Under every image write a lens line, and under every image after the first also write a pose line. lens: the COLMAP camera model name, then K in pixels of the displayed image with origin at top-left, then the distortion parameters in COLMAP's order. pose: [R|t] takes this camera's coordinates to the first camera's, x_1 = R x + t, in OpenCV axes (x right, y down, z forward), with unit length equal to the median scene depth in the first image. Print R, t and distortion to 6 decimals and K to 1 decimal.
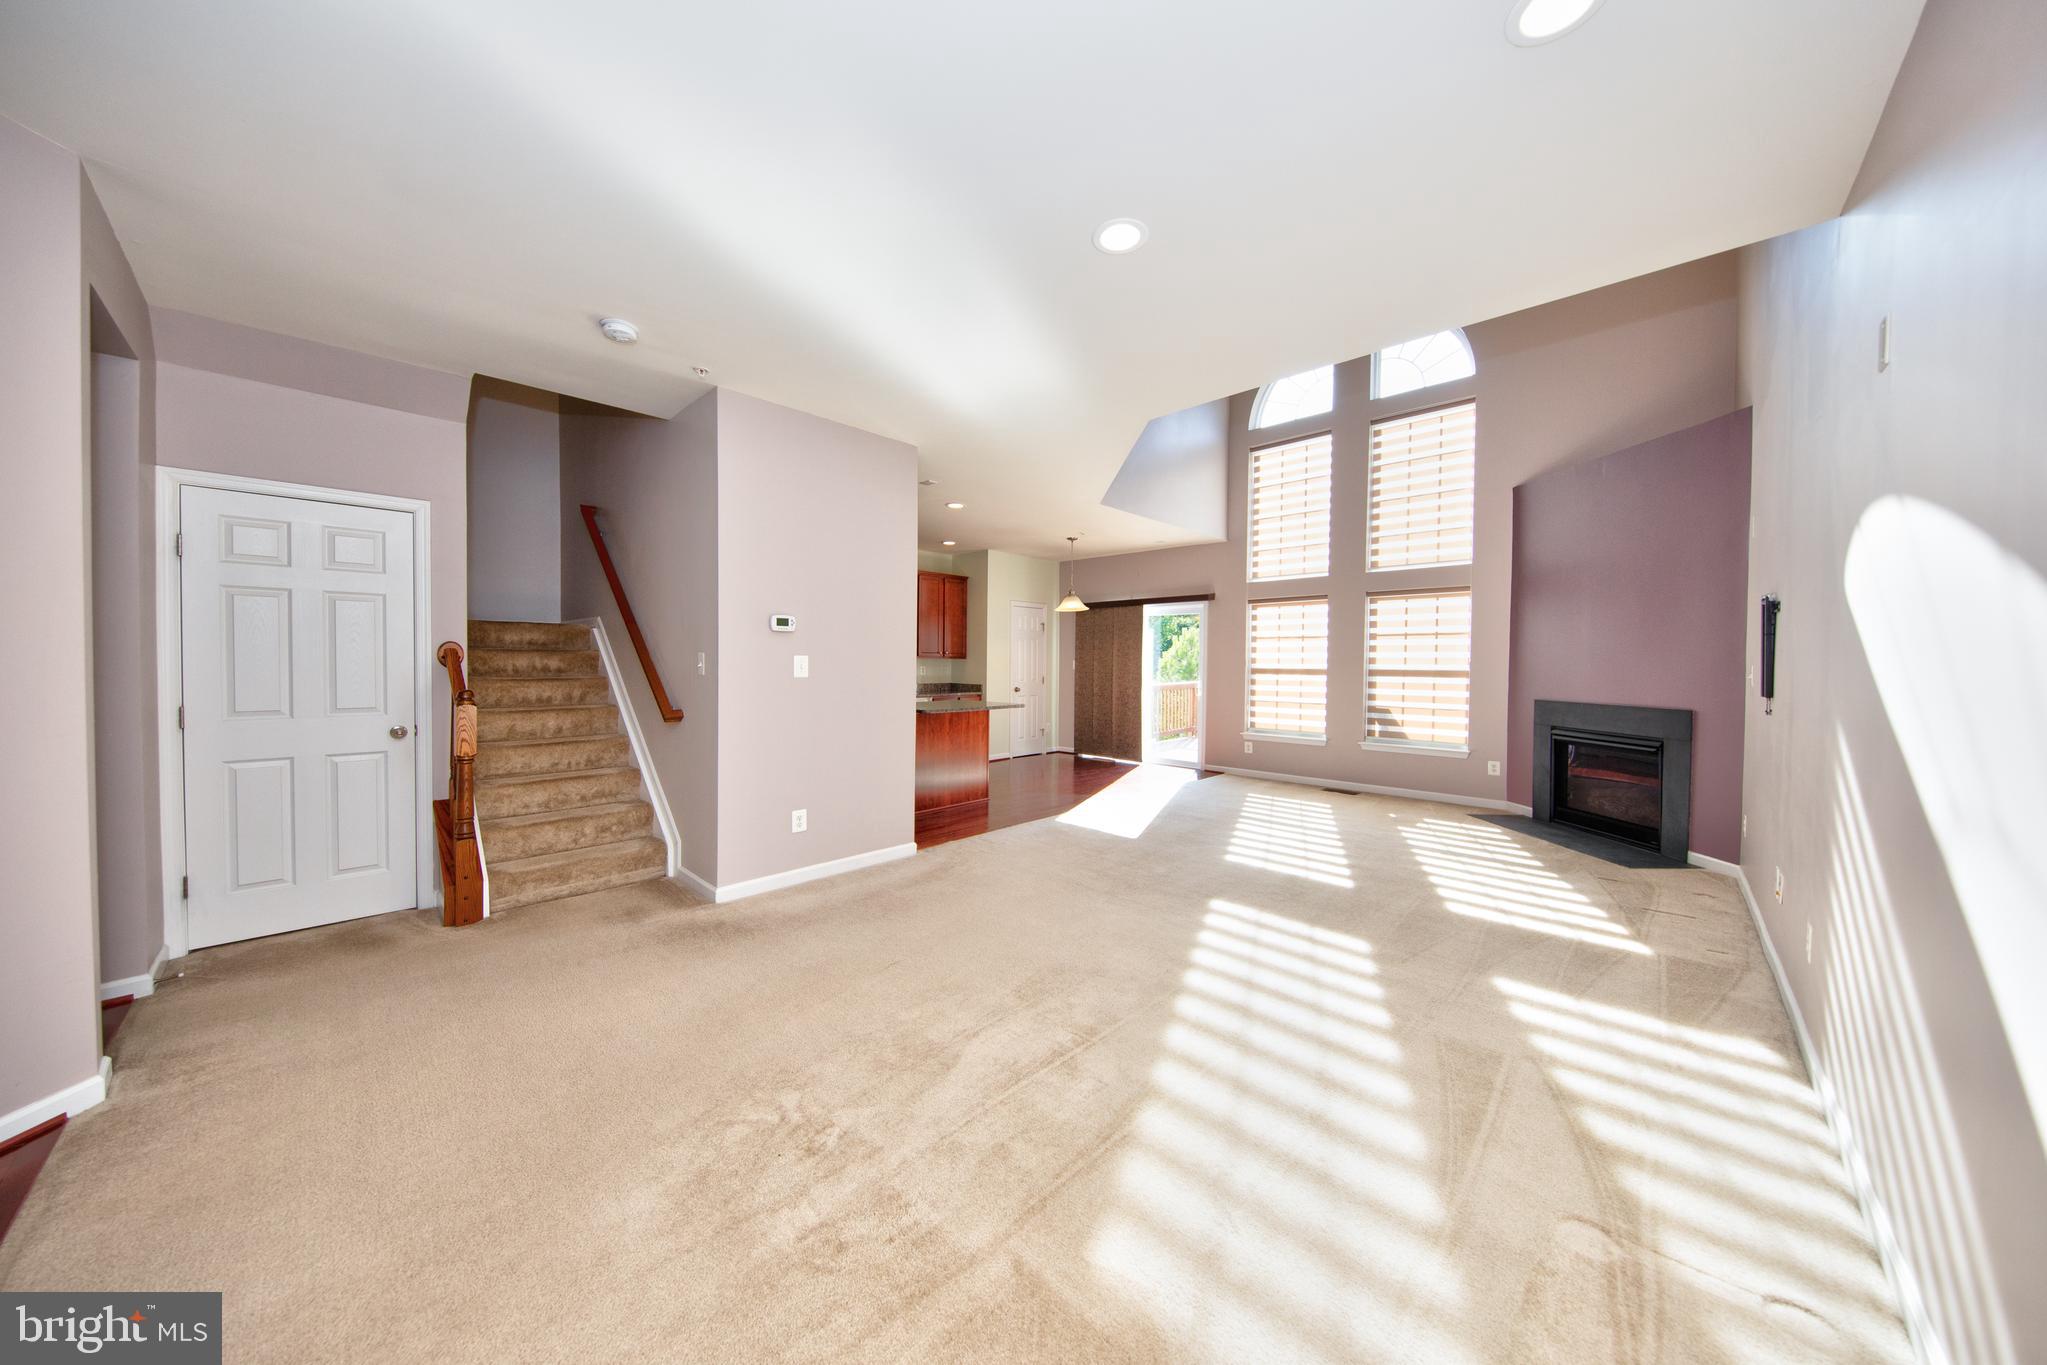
lens RADIAL K [[648.4, 0, 1028.1], [0, 648.4, 681.5], [0, 0, 1]] dist [-0.011860, -0.000170]
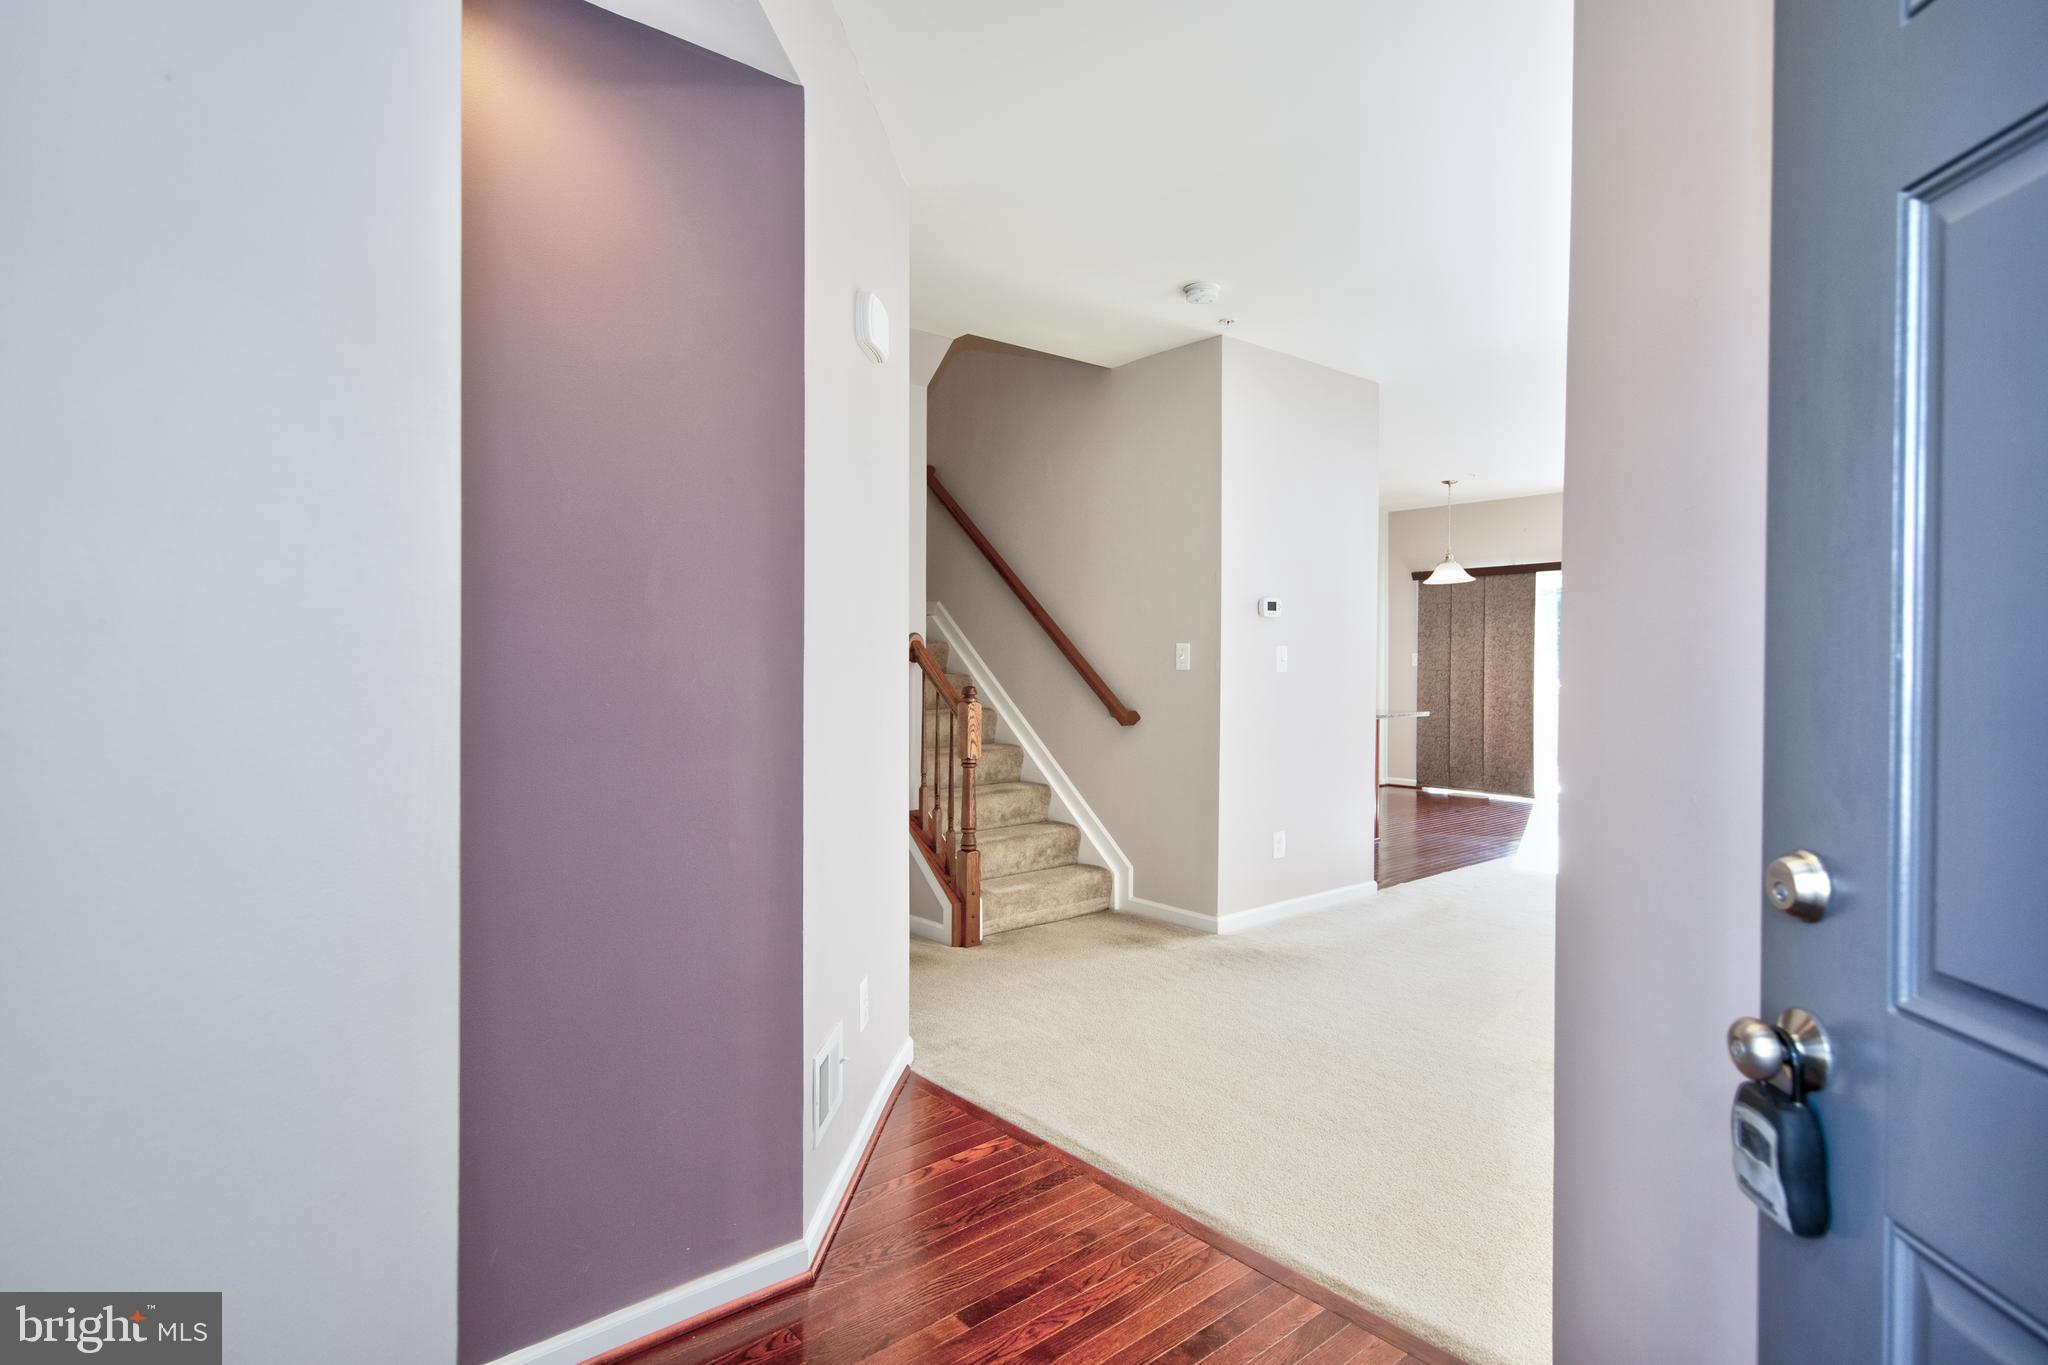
lens RADIAL K [[1031.5, 0, 1022.3], [0, 1031.5, 687.2], [0, 0, 1]] dist [0.000180, 0.000040]
pose [[0.992813, -0.004539, -0.119587, -0.506444], [0.004025, 0.999982, -0.004540, 0.017084], [0.119605, 0.004026, 0.992813, -0.348439]]
